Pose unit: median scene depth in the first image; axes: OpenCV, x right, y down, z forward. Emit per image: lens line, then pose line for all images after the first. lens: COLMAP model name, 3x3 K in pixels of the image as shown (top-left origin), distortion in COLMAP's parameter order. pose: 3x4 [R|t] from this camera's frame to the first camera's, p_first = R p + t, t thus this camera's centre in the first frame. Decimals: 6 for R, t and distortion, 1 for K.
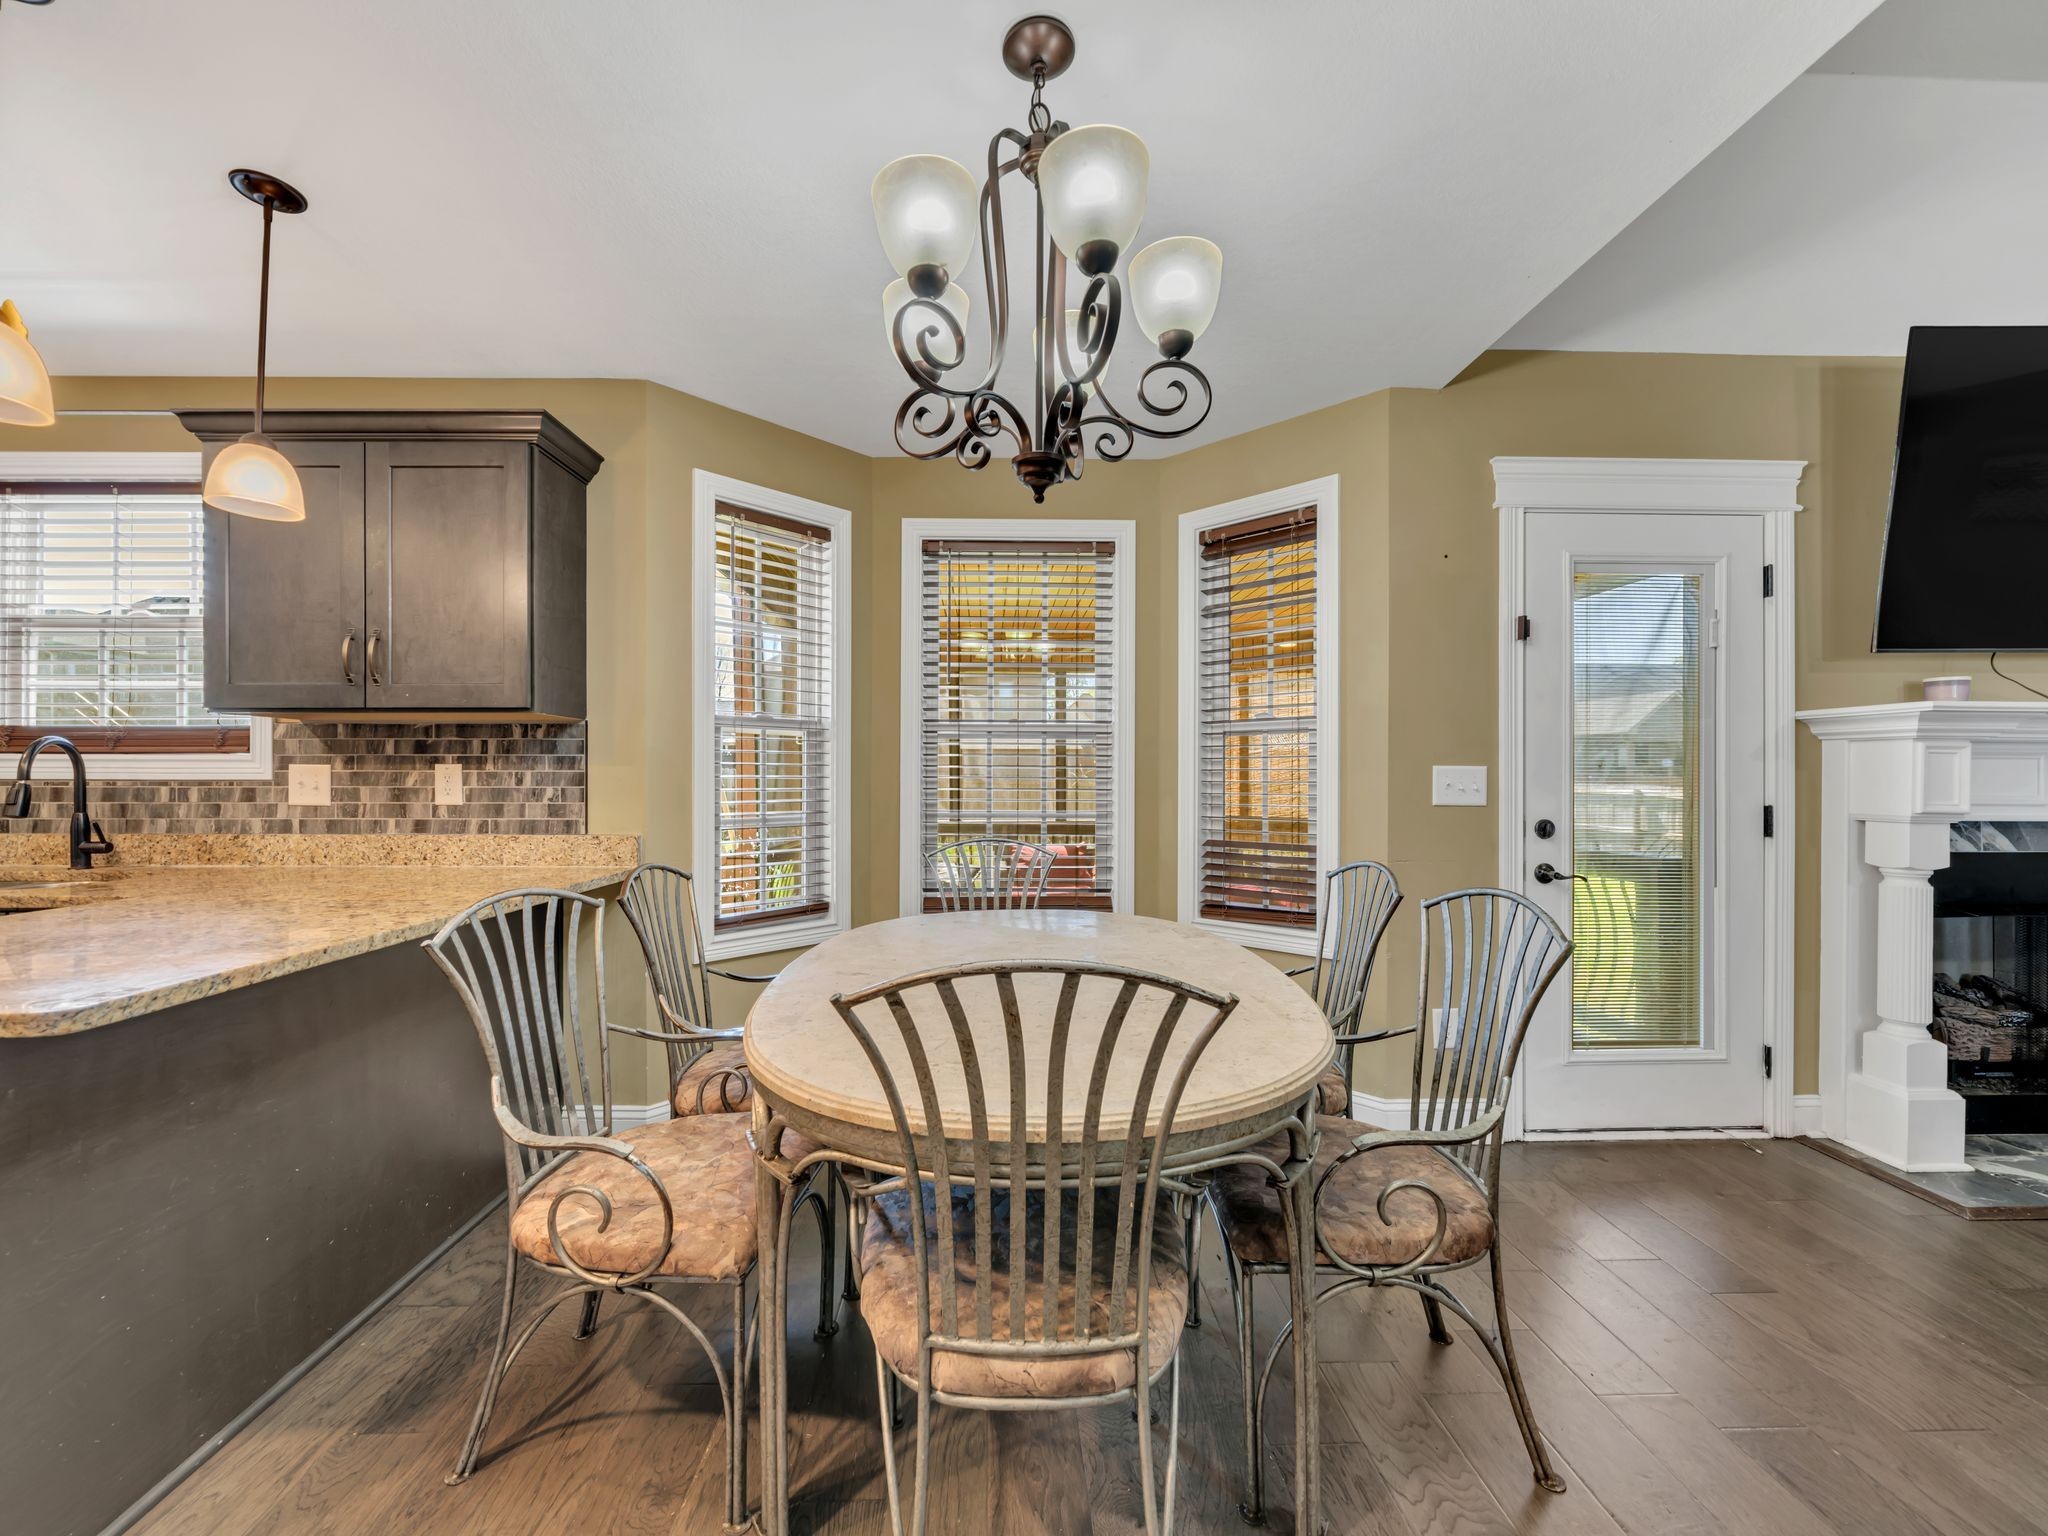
lens RADIAL K [[801.0, 0, 1030.7], [0, 801.0, 775.9], [0, 0, 1]] dist [-0.001630, -0.000886]
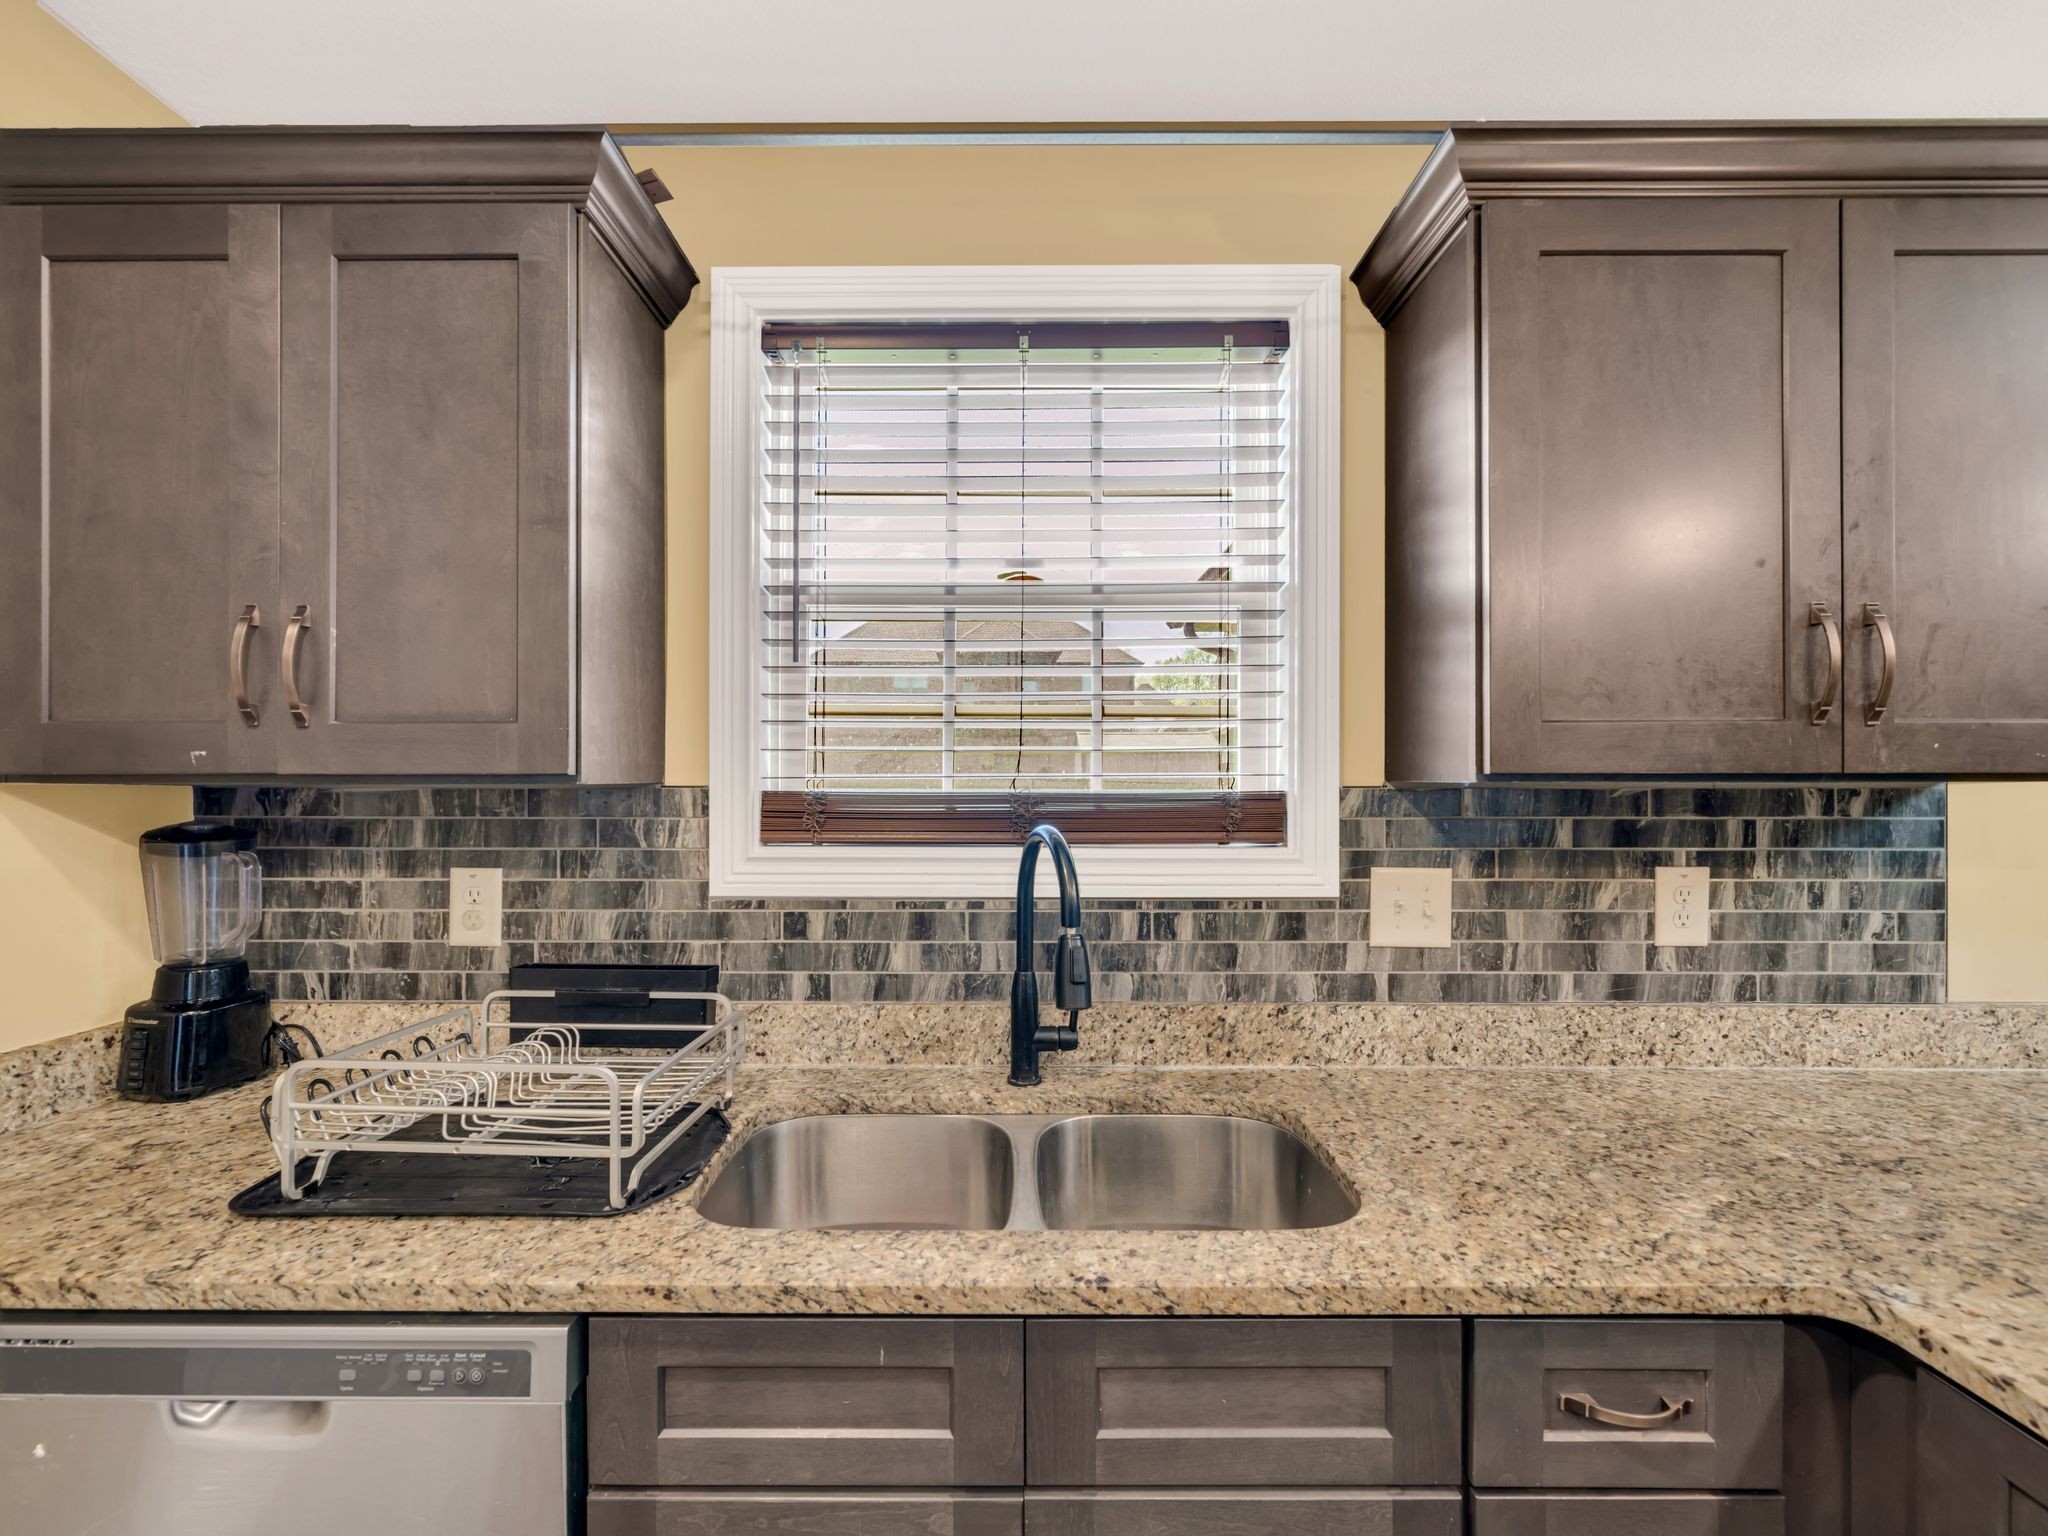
lens RADIAL K [[948.5, 0, 1031.8], [0, 948.5, 781.6], [0, 0, 1]] dist [-0.003759, 0.001293]
pose [[0.999949, -0.000584, -0.010071, -1.139305], [0.000426, 0.999877, -0.015707, -0.060326], [0.010079, 0.015702, 0.999826, 0.383943]]
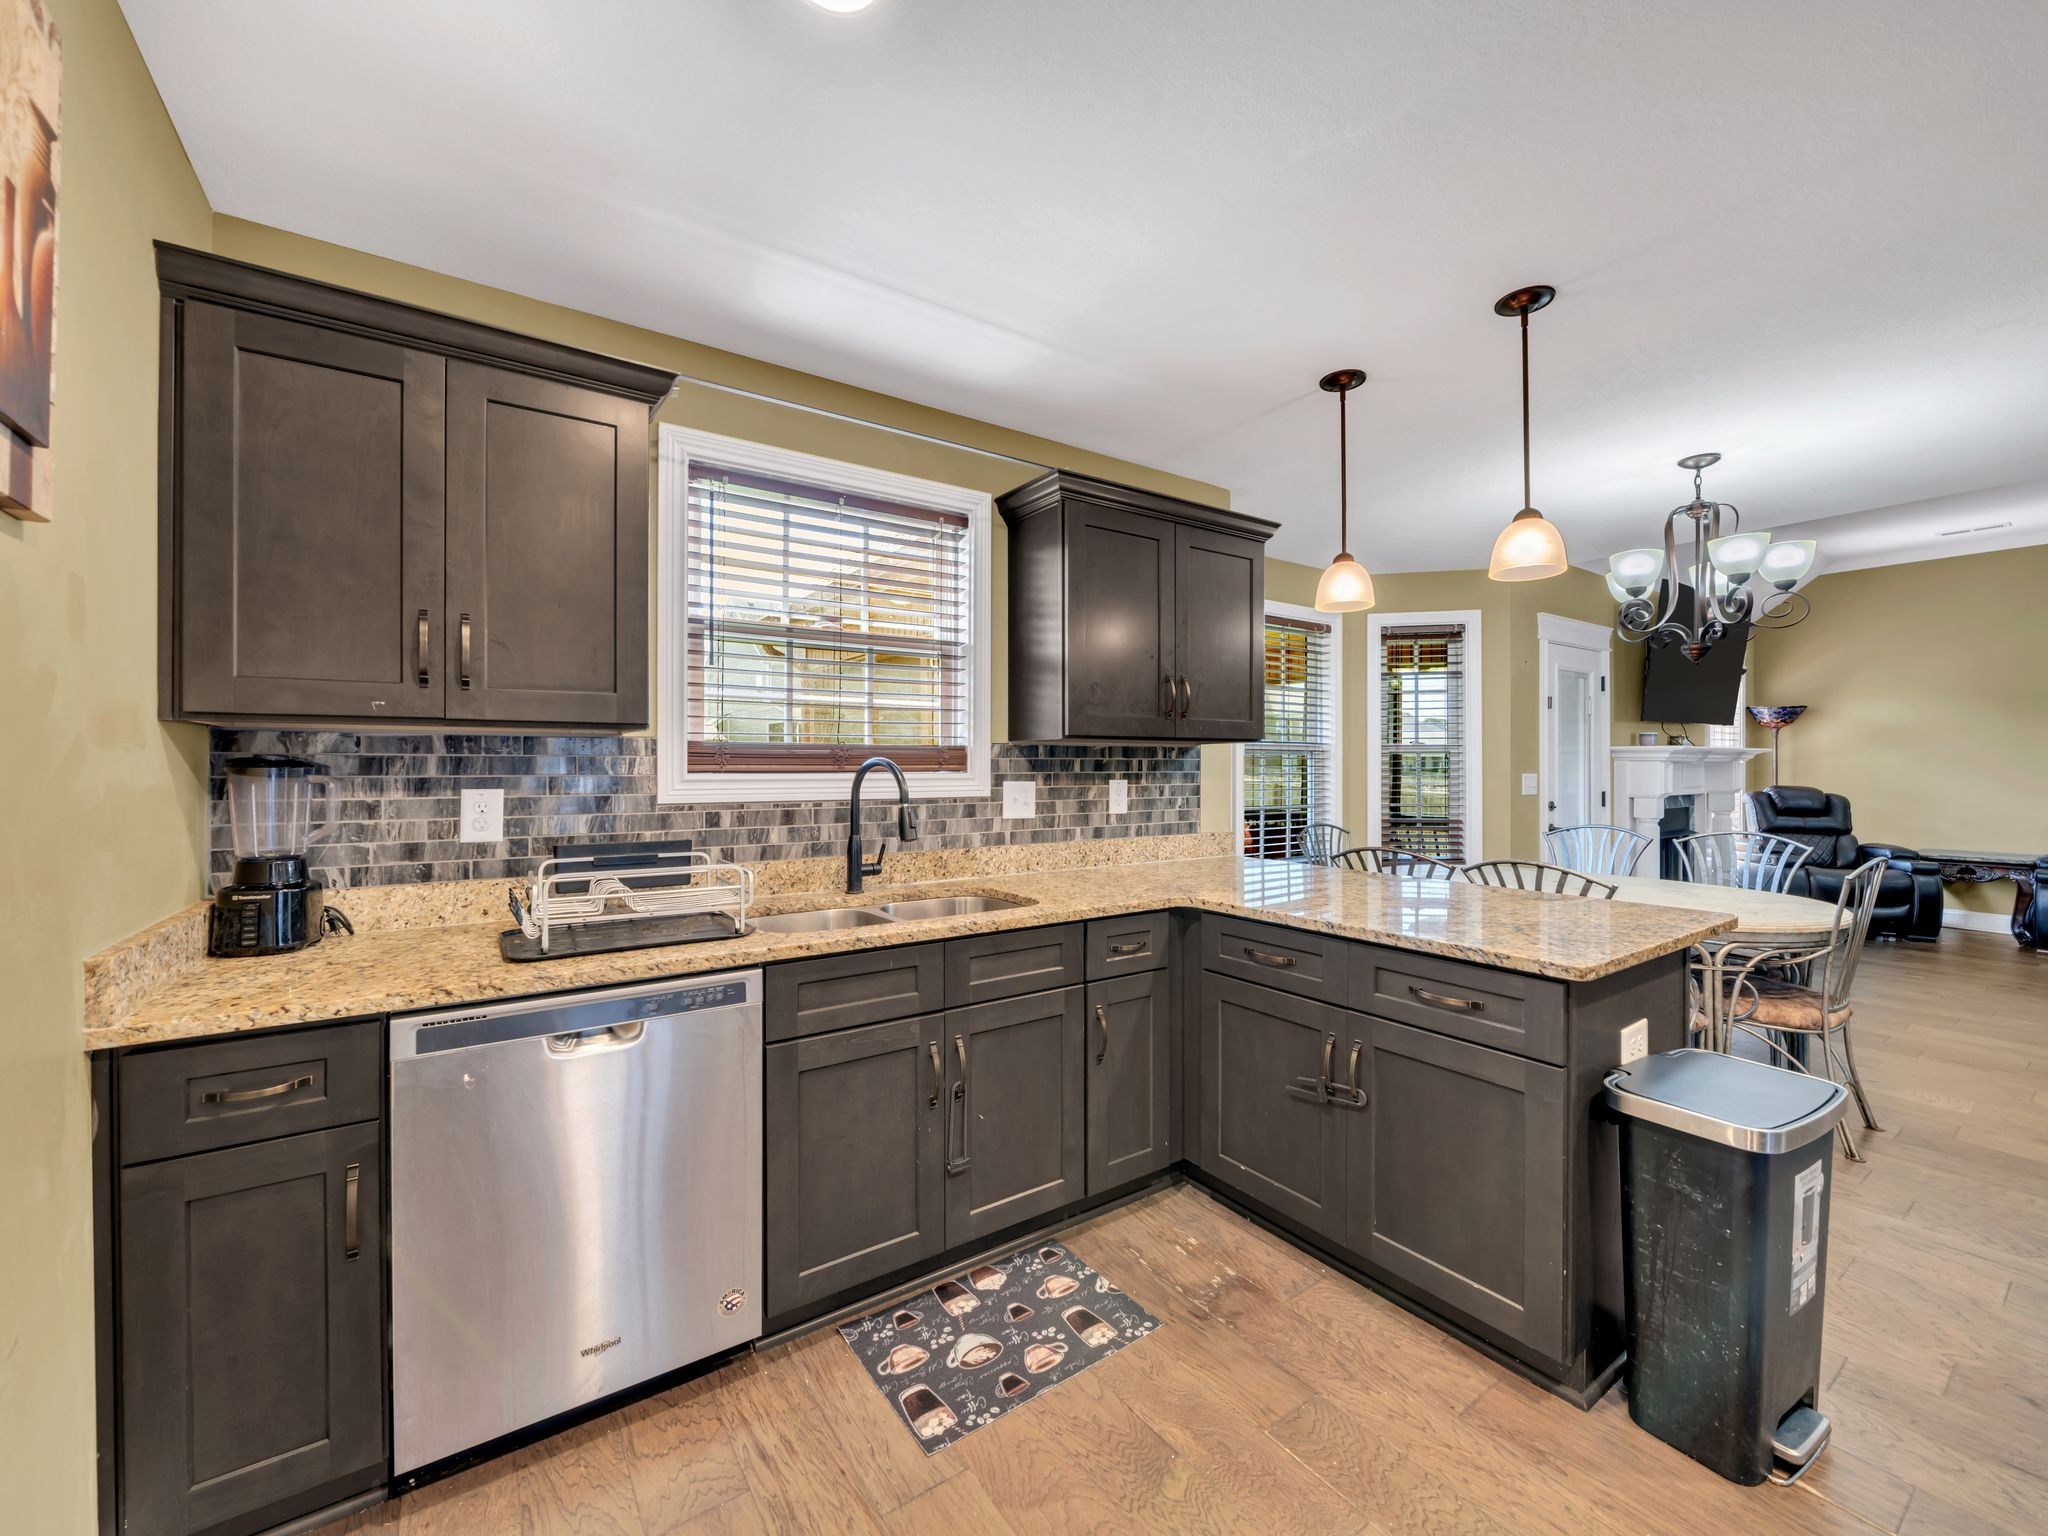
lens RADIAL K [[756.0, 0, 1031.6], [0, 756.0, 771.5], [0, 0, 1]] dist [0.007620, 0.000073]
pose [[0.847337, -0.005526, 0.531027, -1.442139], [0.009859, 0.999937, -0.005325, -0.022540], [-0.530964, 0.009748, 0.847338, 0.102823]]
